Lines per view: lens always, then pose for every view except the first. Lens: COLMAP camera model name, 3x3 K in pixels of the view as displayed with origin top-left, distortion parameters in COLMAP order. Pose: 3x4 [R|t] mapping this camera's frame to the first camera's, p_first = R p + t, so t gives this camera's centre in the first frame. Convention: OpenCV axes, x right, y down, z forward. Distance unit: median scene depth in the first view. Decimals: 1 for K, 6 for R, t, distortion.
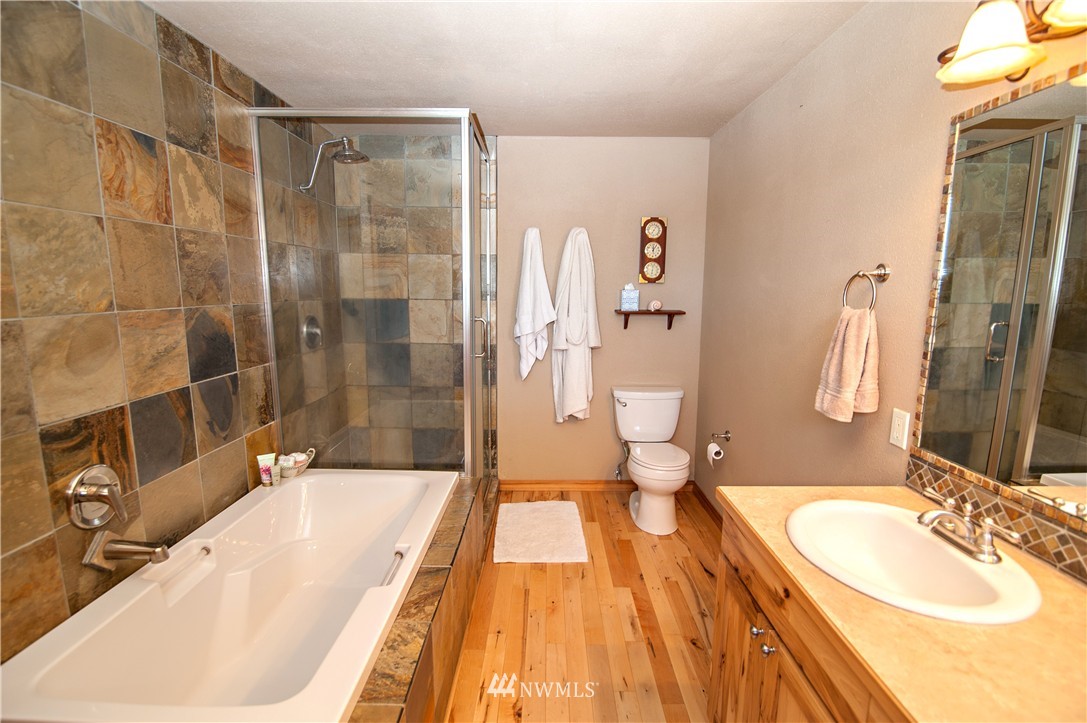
lens RADIAL K [[493.3, 0, 543.5], [0, 493.3, 361.5], [0, 0, 1]] dist [-0.025923, 0.000210]
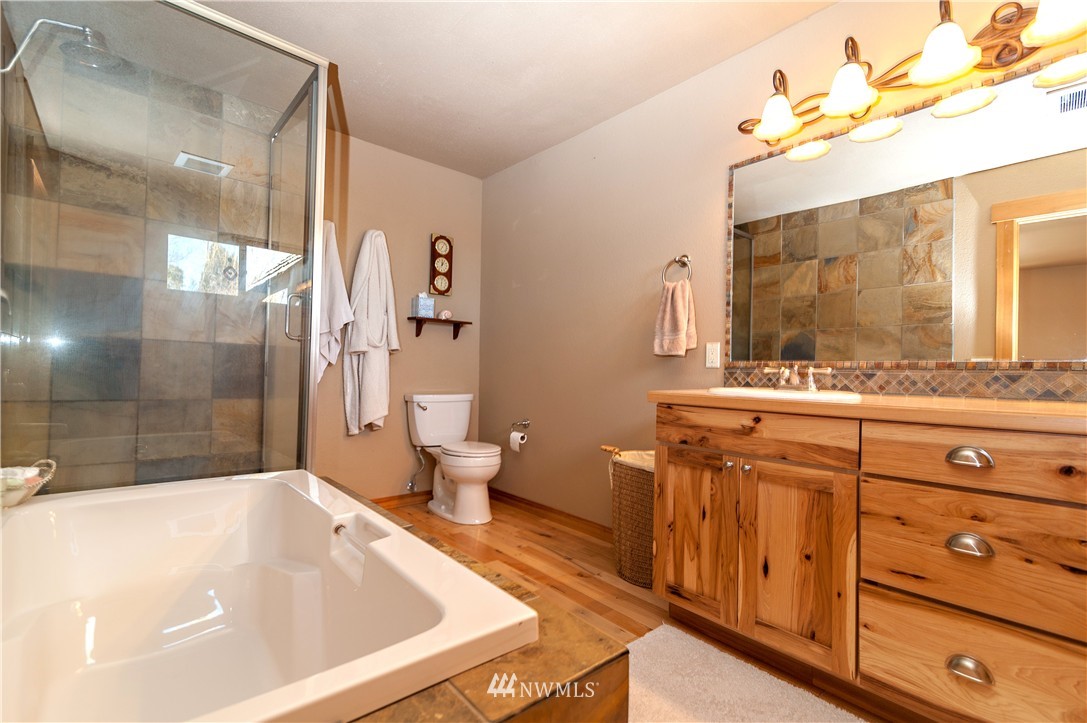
lens RADIAL K [[480.8, 0, 543.5], [0, 480.8, 361.5], [0, 0, 1]] dist [0.003936, 0.000419]
pose [[0.752779, 0.022950, 0.657873, -0.302749], [0.081722, 0.988402, -0.127993, 0.138790], [-0.653181, 0.150113, 0.742173, 0.100322]]
